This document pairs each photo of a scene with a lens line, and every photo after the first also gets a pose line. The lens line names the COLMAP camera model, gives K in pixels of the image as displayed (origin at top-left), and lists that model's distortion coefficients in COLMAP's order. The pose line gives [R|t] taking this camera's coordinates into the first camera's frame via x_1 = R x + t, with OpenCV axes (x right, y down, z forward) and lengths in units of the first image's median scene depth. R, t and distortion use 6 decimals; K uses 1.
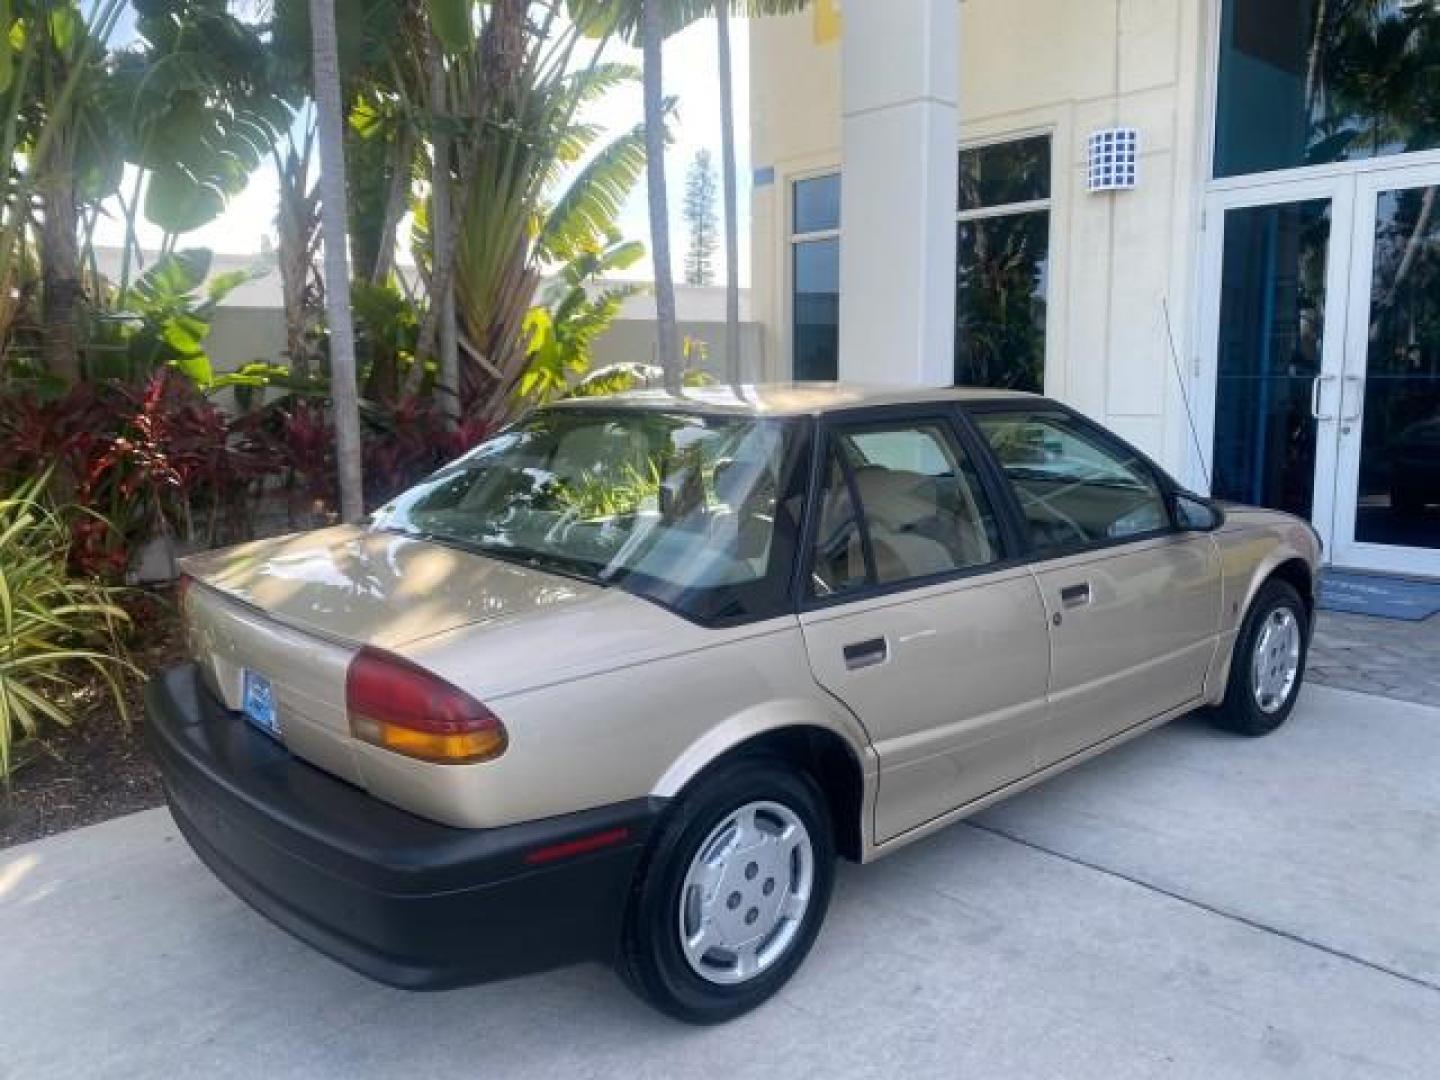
lens RADIAL K [[1109.4, 0, 723.0], [0, 1109.4, 531.5], [0, 0, 1]] dist [0.040966, -0.055122]
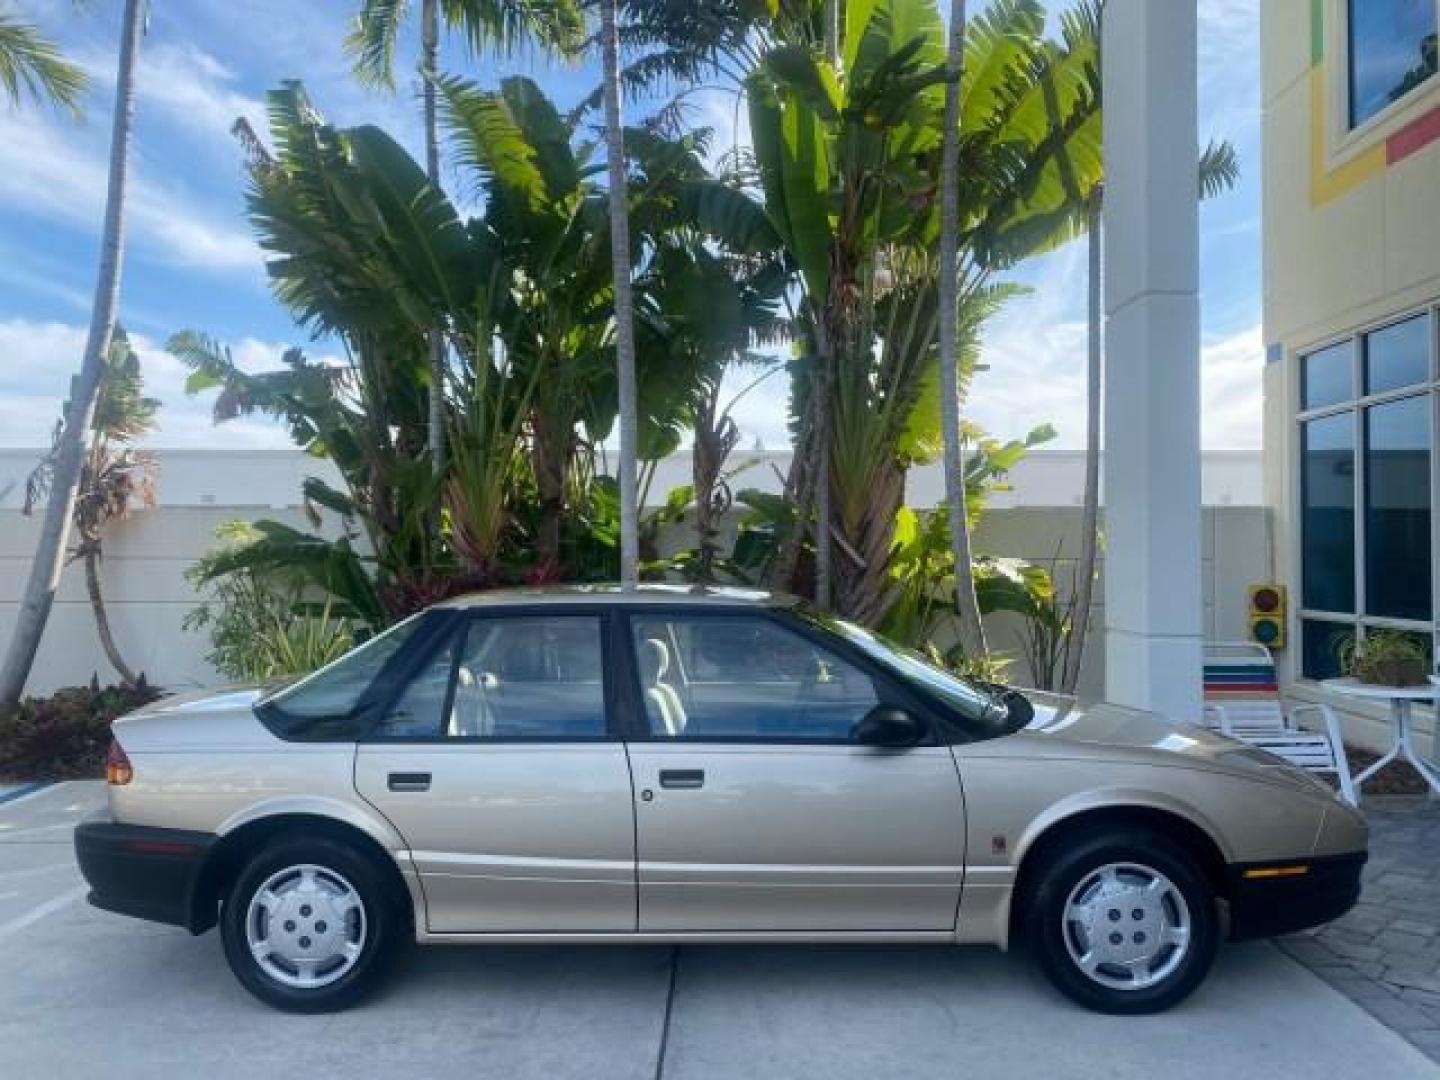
lens RADIAL K [[1109.4, 0, 716.8], [0, 1109.4, 531.3], [0, 0, 1]] dist [0.040966, -0.055122]
pose [[0.719912, -0.000459, -0.694065, 0.554154], [-0.106584, 0.988065, -0.111207, -0.034904], [0.685832, 0.154035, 0.711271, 0.086481]]
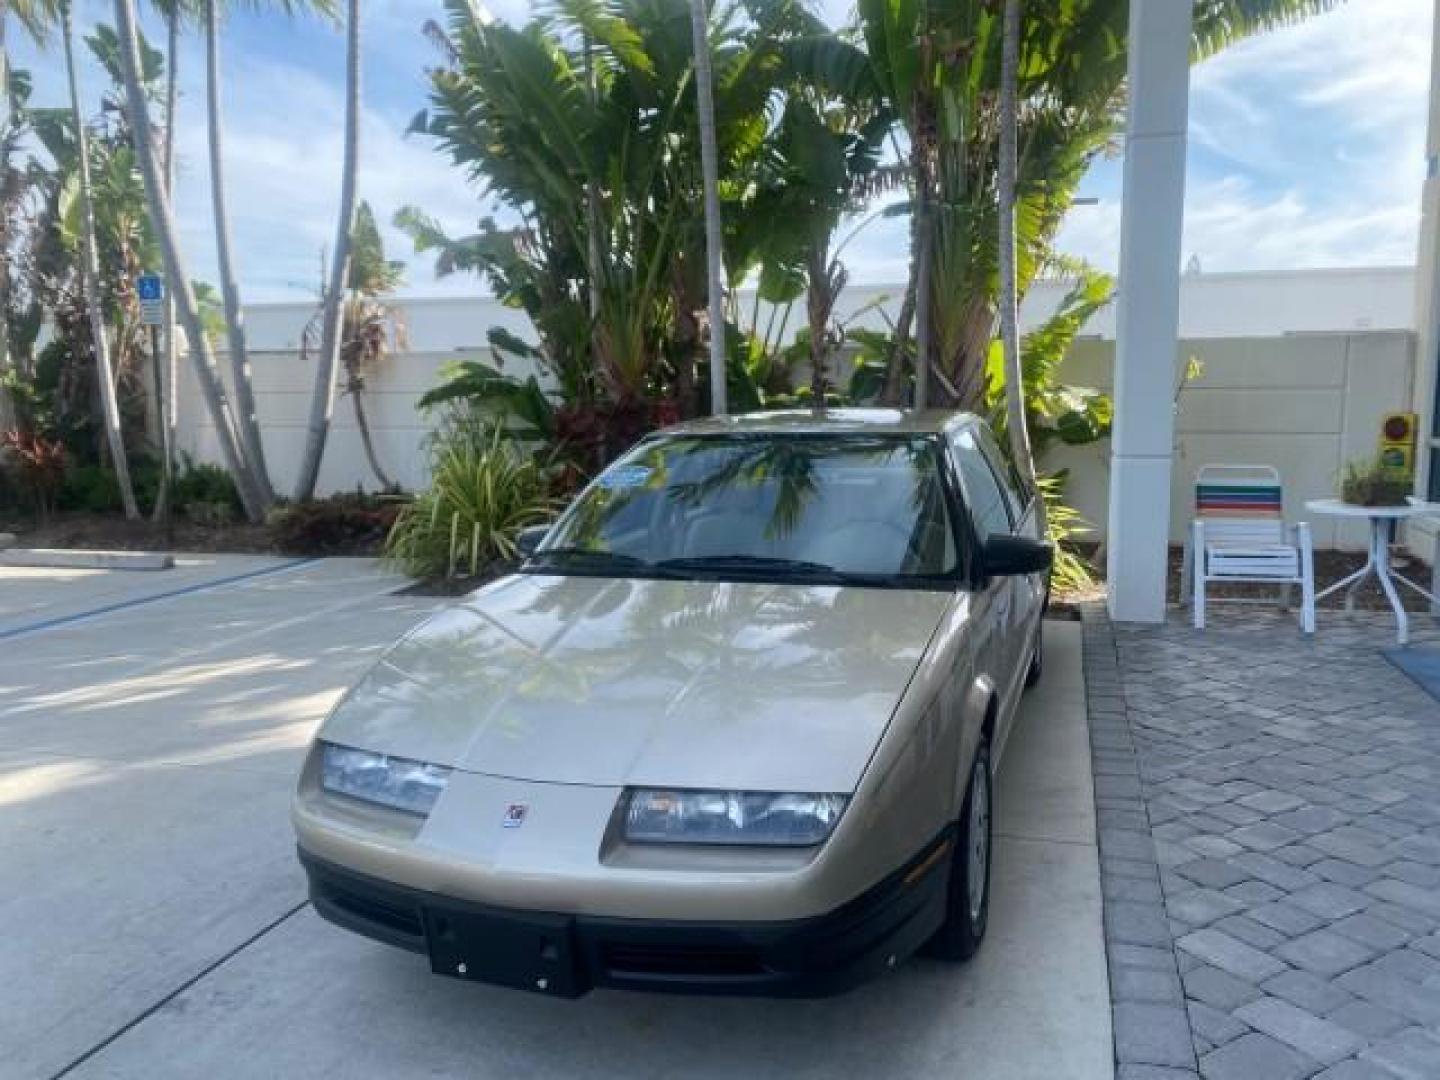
lens RADIAL K [[1109.4, 0, 719.0], [0, 1109.4, 540.4], [0, 0, 1]] dist [0.040966, -0.055122]
pose [[0.496929, 0.127699, -0.858344, 0.878735], [-0.121371, 0.989619, 0.076962, -0.047453], [0.859262, 0.065933, 0.507269, 0.159078]]
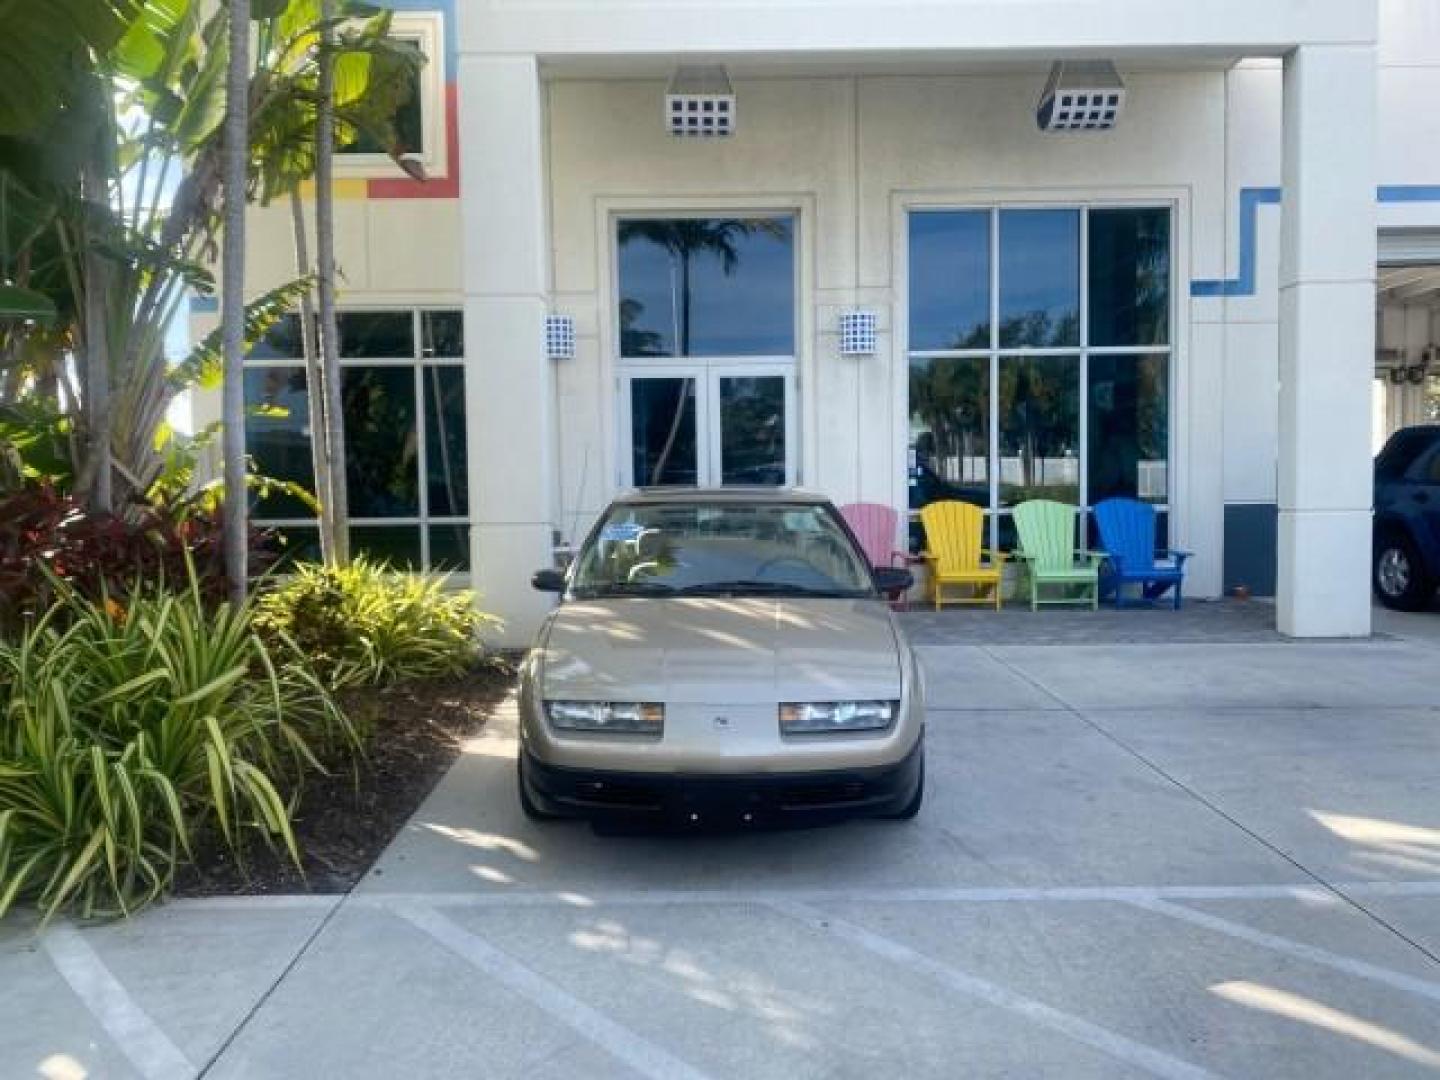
lens RADIAL K [[1109.4, 0, 710.0], [0, 1109.4, 546.8], [0, 0, 1]] dist [0.040966, -0.055122]
pose [[0.665094, -0.040624, 0.745654, -0.720390], [0.113705, 0.992385, -0.047355, 0.028443], [-0.738053, 0.116280, 0.664648, -0.071575]]
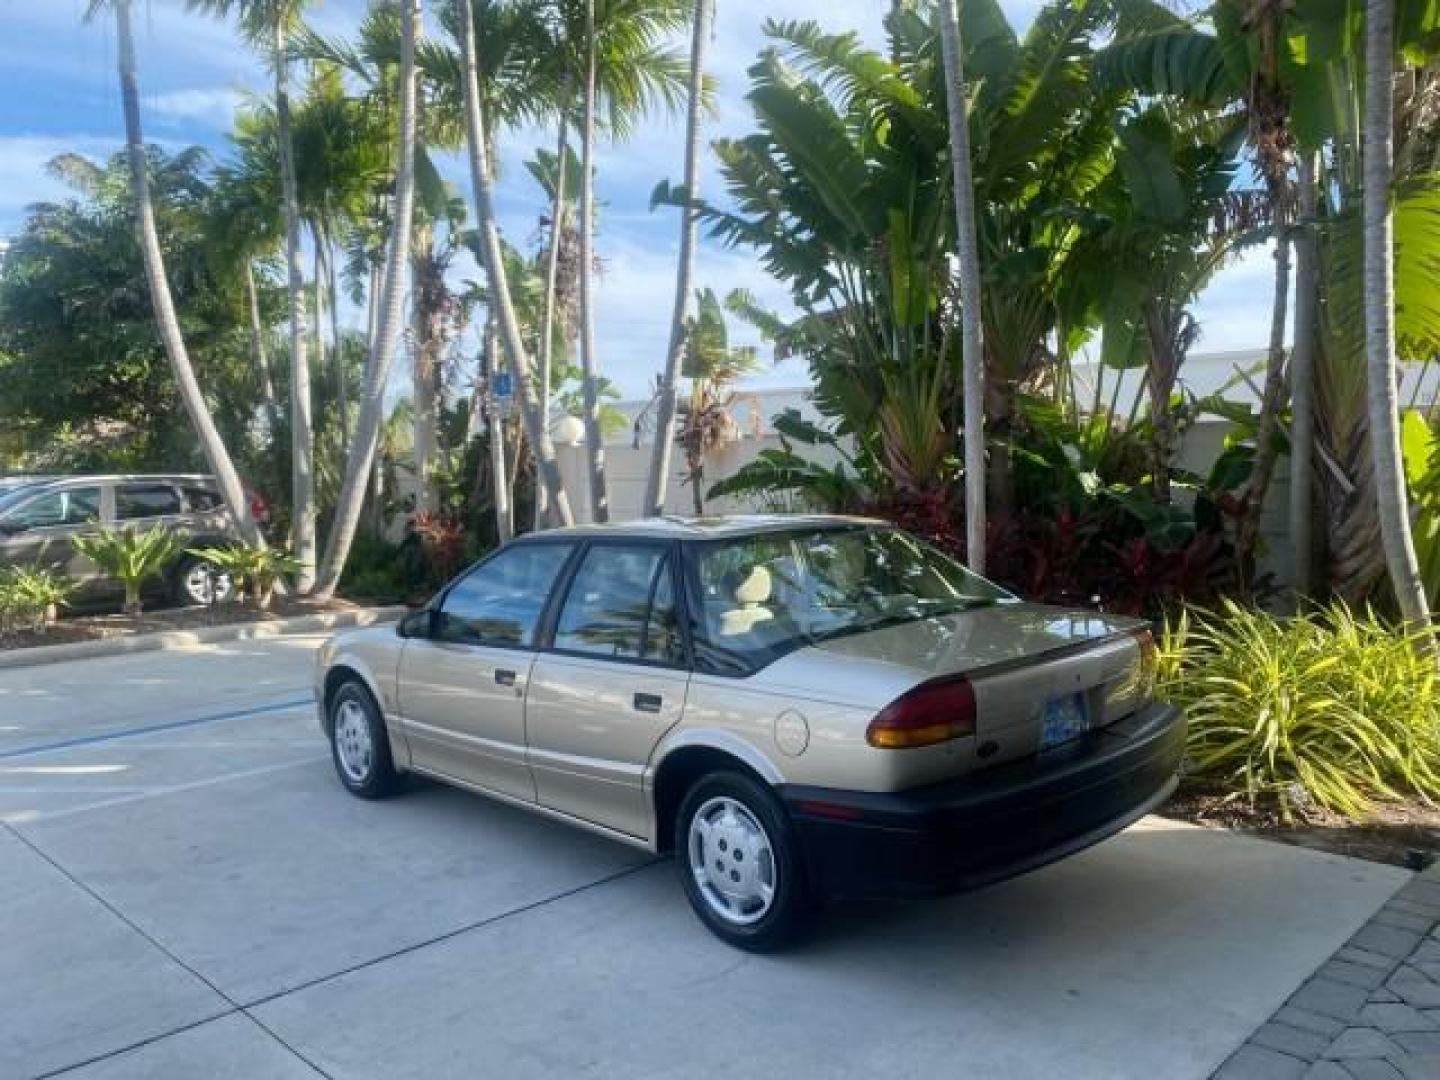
lens RADIAL K [[1109.4, 0, 711.7], [0, 1109.4, 546.8], [0, 0, 1]] dist [0.040966, -0.055122]
pose [[0.023072, 0.078780, -0.996625, 0.775742], [-0.133640, 0.988186, 0.075019, -0.107045], [0.990761, 0.131458, 0.033327, 0.539573]]
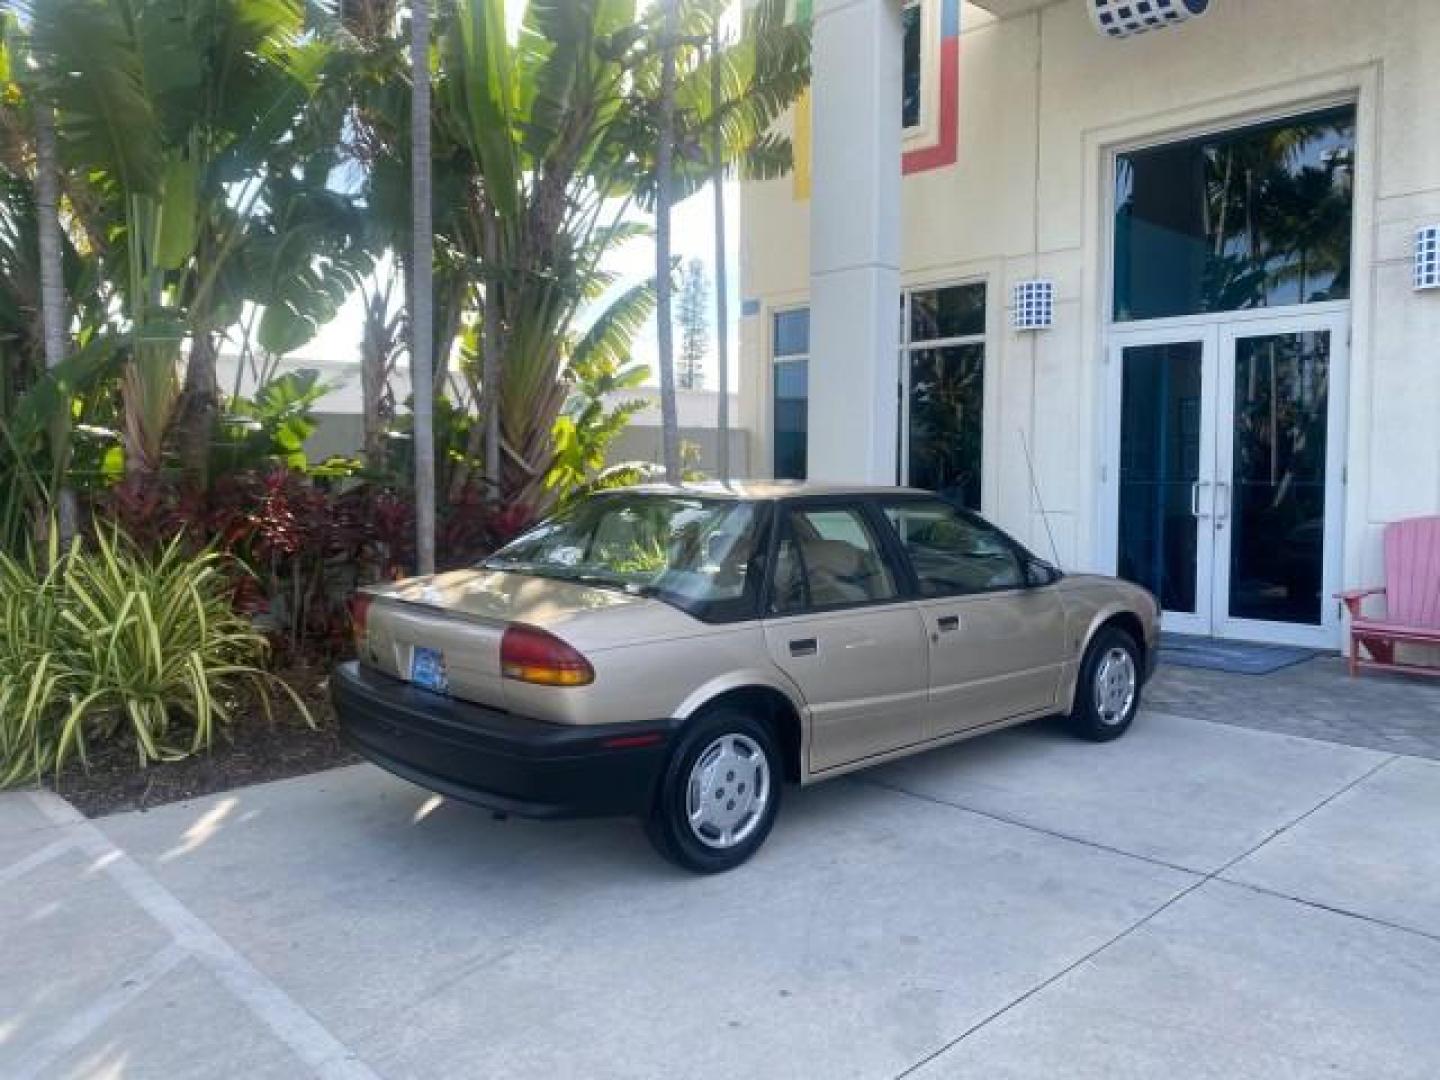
lens RADIAL K [[1109.4, 0, 716.2], [0, 1109.4, 538.5], [0, 0, 1]] dist [0.040966, -0.055122]
pose [[0.999868, 0.015477, 0.005020, -0.003491], [-0.015021, 0.996622, -0.080740, 0.033663], [-0.006252, 0.080654, 0.996723, -0.244186]]
